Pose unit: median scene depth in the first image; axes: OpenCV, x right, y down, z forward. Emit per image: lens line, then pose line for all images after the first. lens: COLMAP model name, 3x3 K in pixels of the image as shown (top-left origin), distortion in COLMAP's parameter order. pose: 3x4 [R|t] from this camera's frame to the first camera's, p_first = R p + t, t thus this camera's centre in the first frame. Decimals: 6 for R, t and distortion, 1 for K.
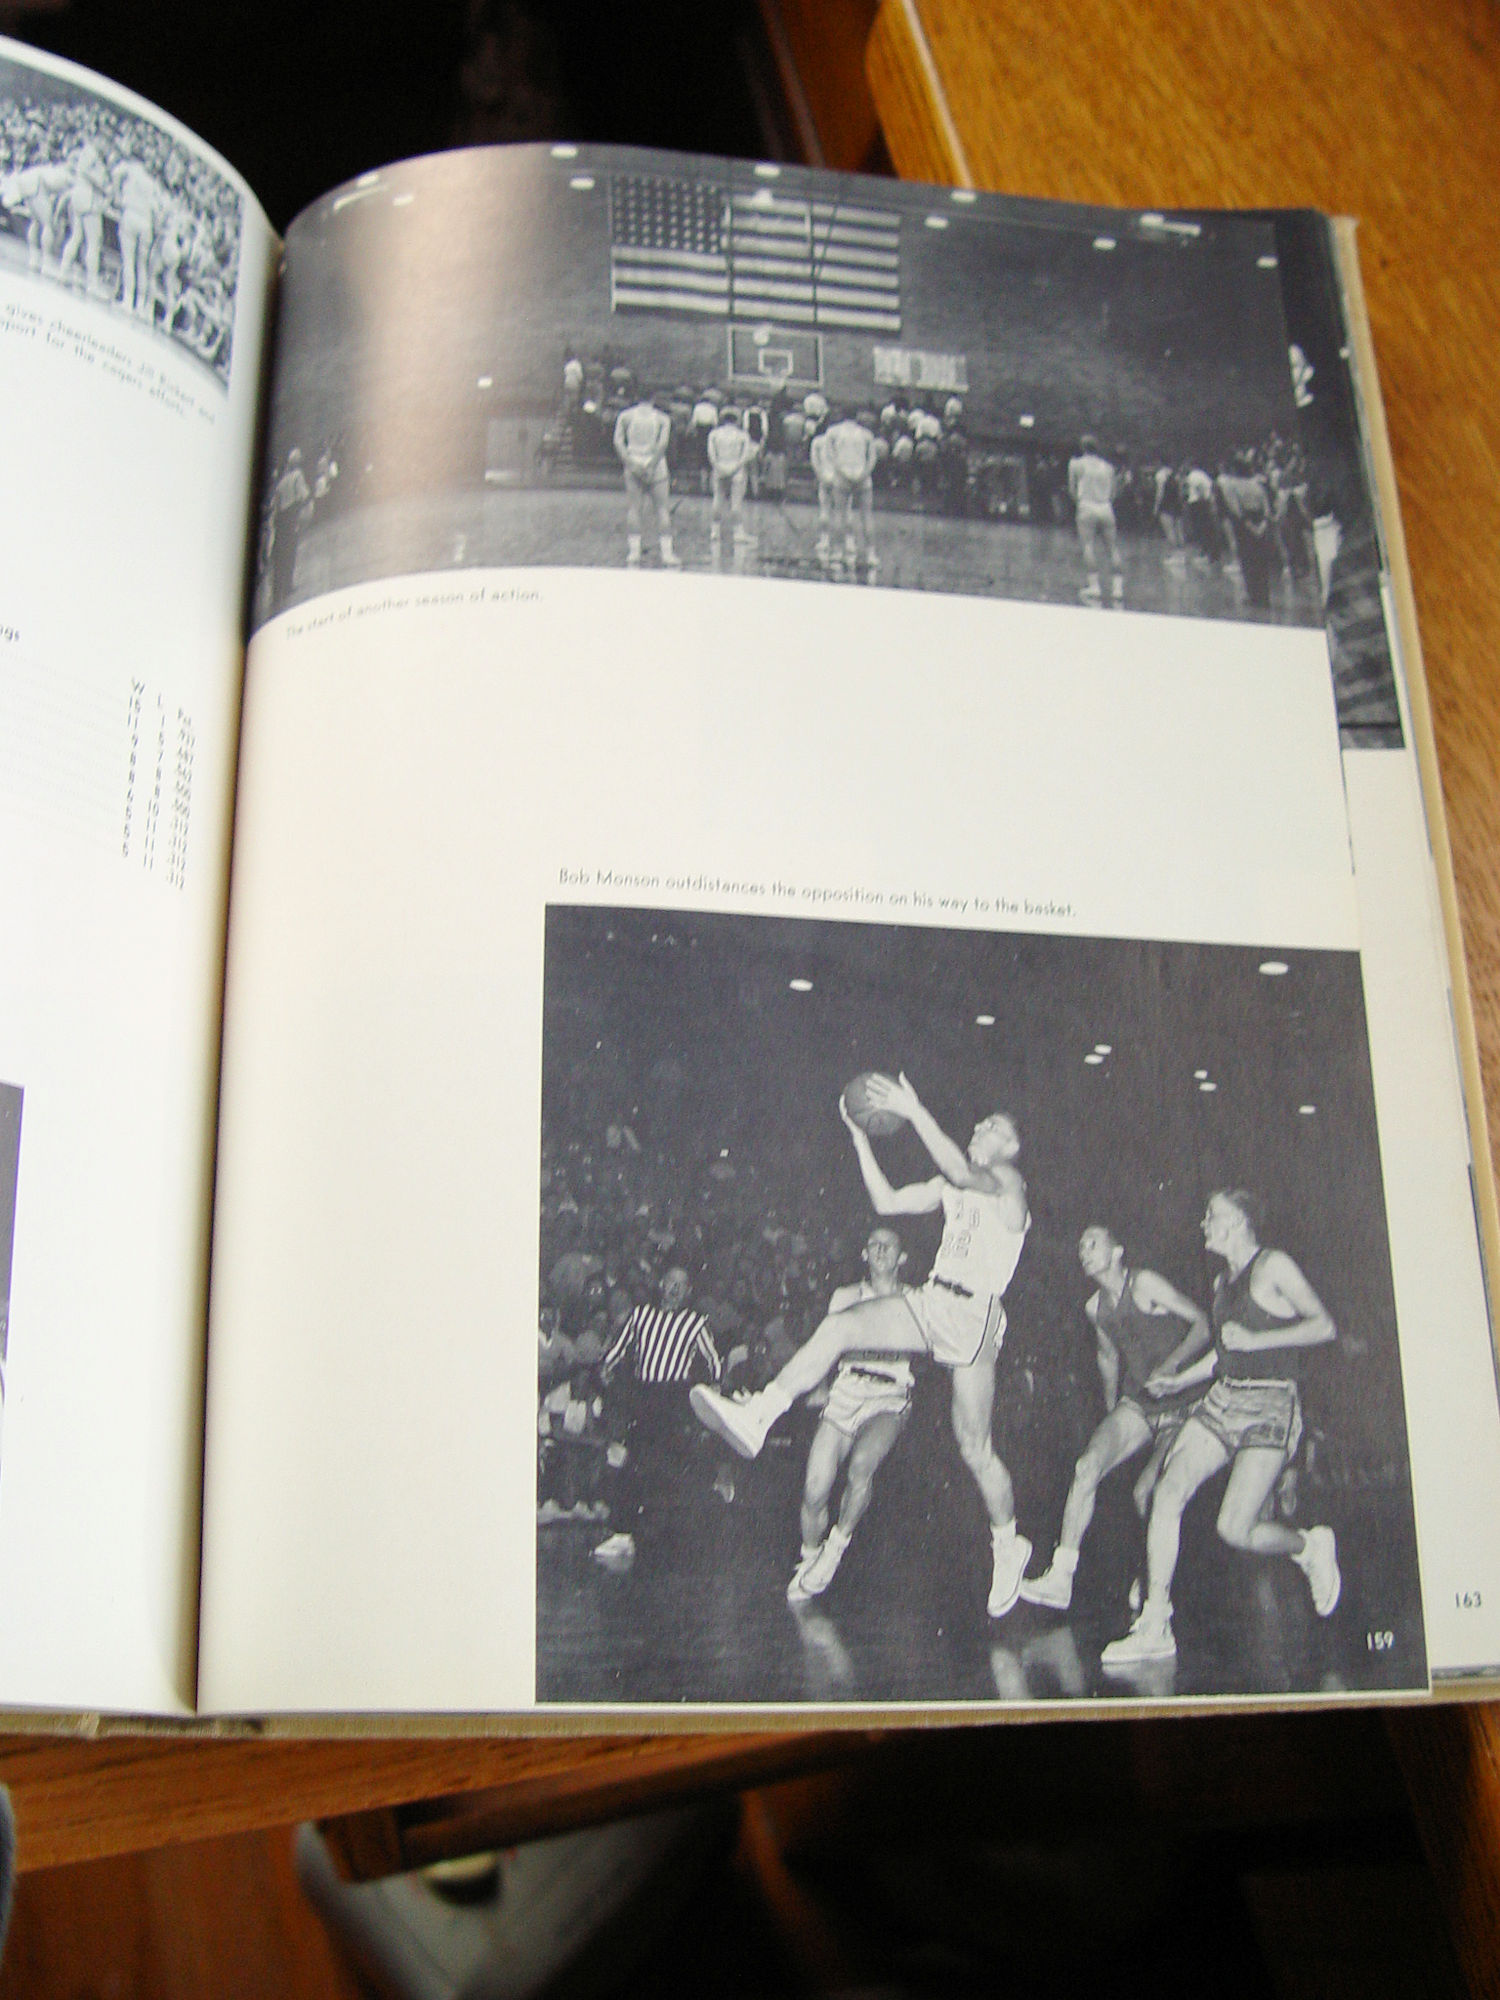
lens RADIAL K [[2307.9, 0, 750.3], [0, 2307.9, 996.0], [0, 0, 1]] dist [-0.099924, 0.000000]
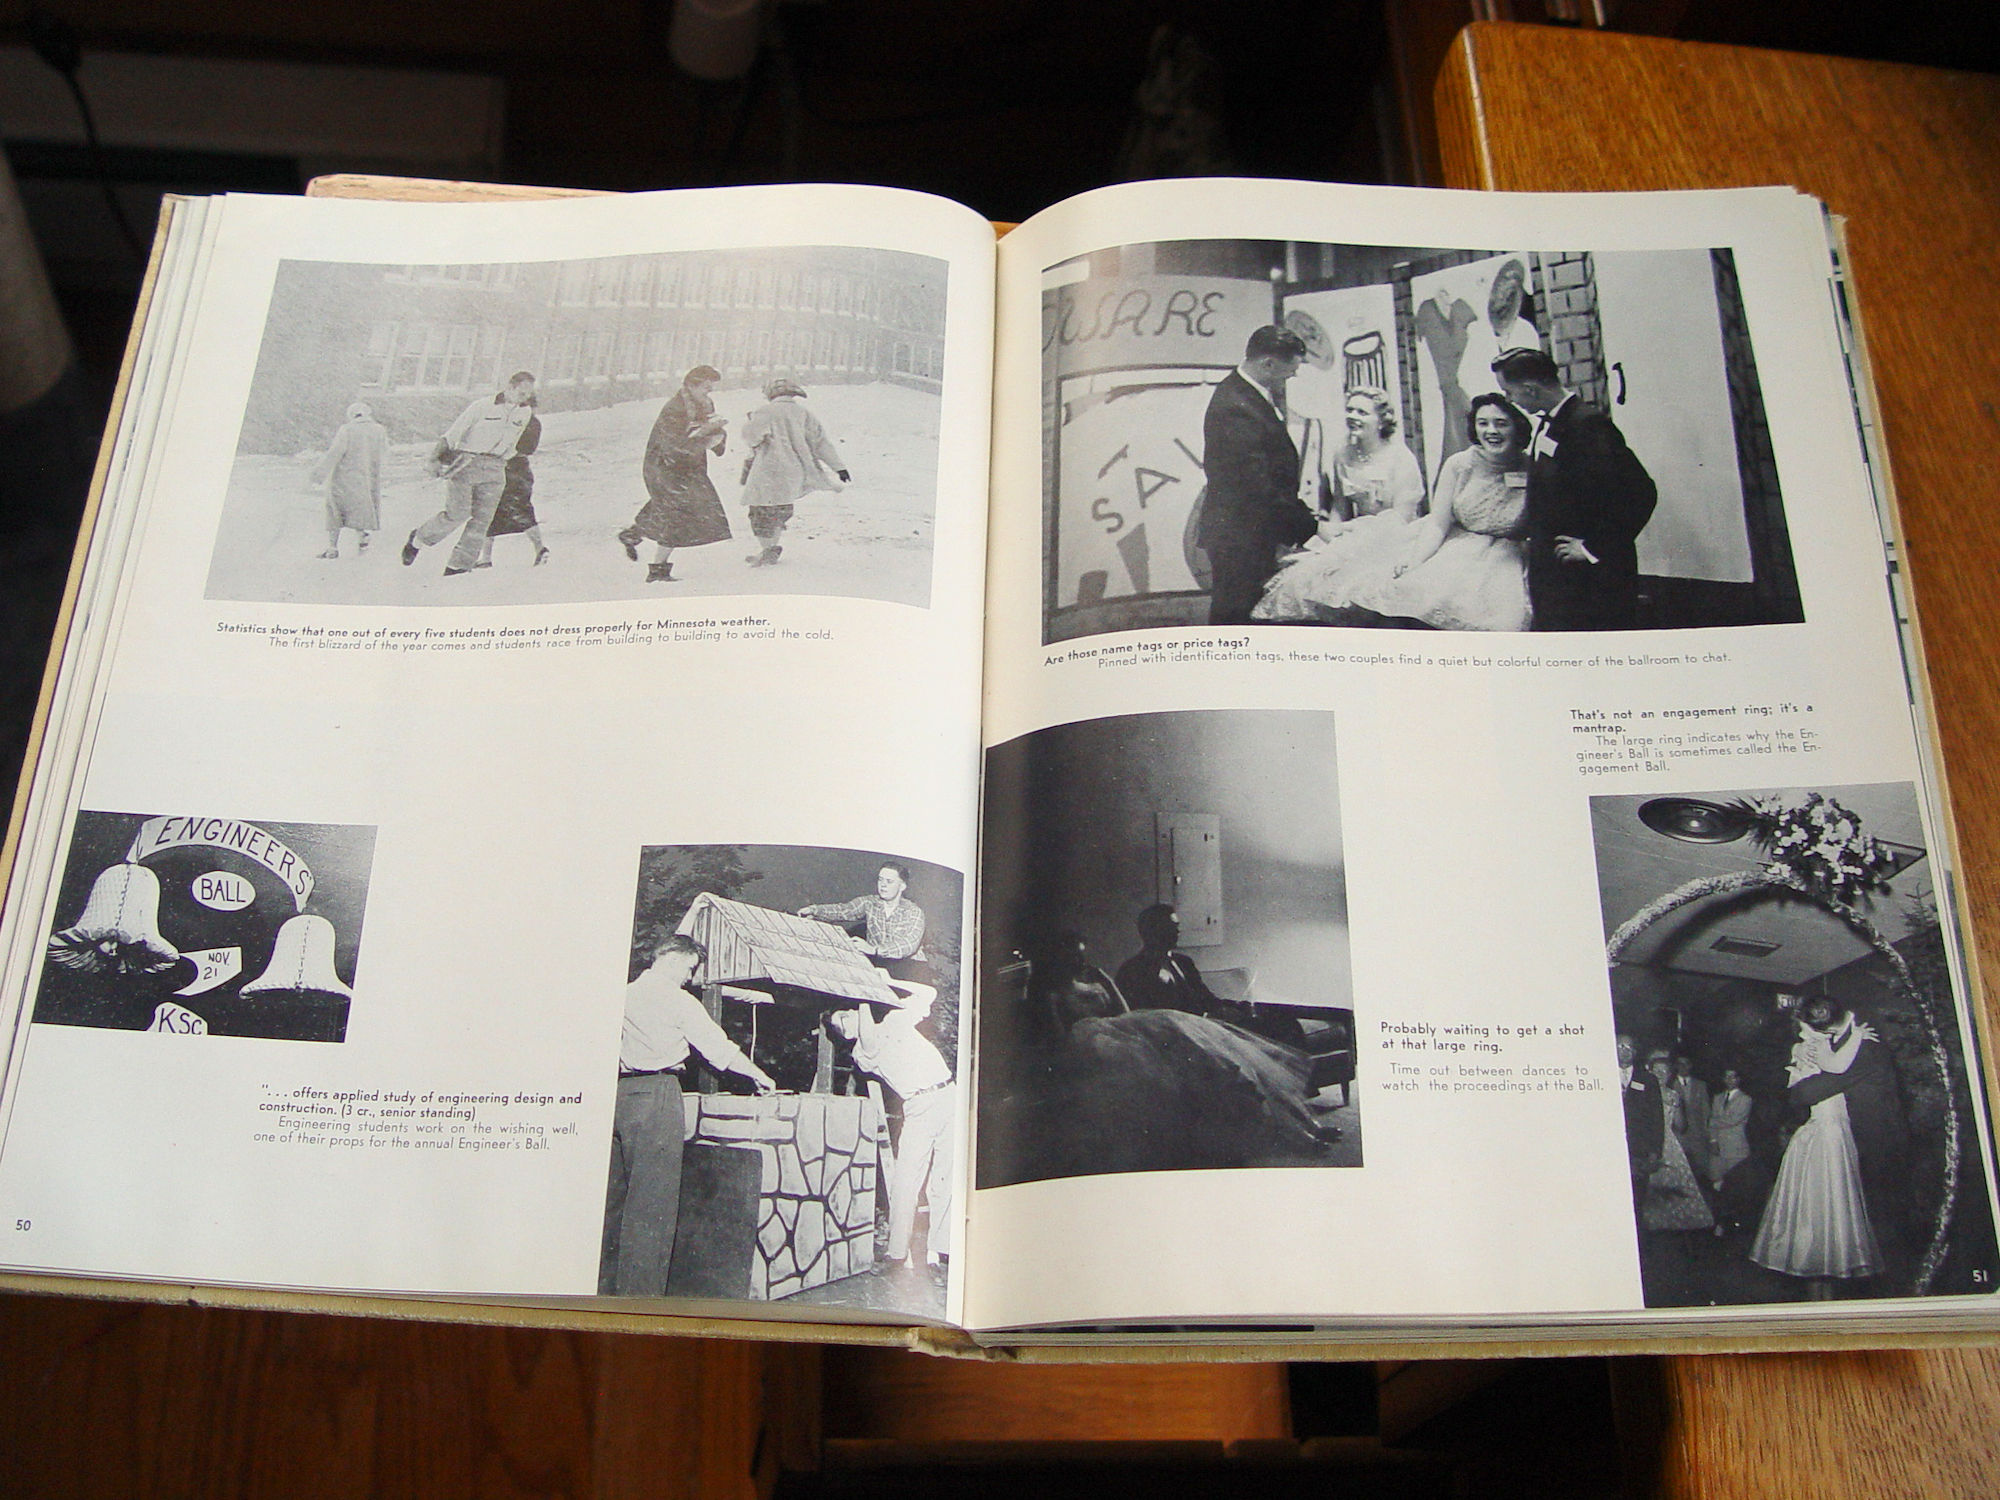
lens RADIAL K [[2285.6, 0, 1006.2], [0, 2285.6, 750.7], [0, 0, 1]] dist [-0.076637, 0.000000]
pose [[0.975885, 0.159160, -0.149386, 0.068521], [-0.176926, 0.977568, -0.114268, 0.144598], [0.127848, 0.137943, 0.982154, -0.239469]]
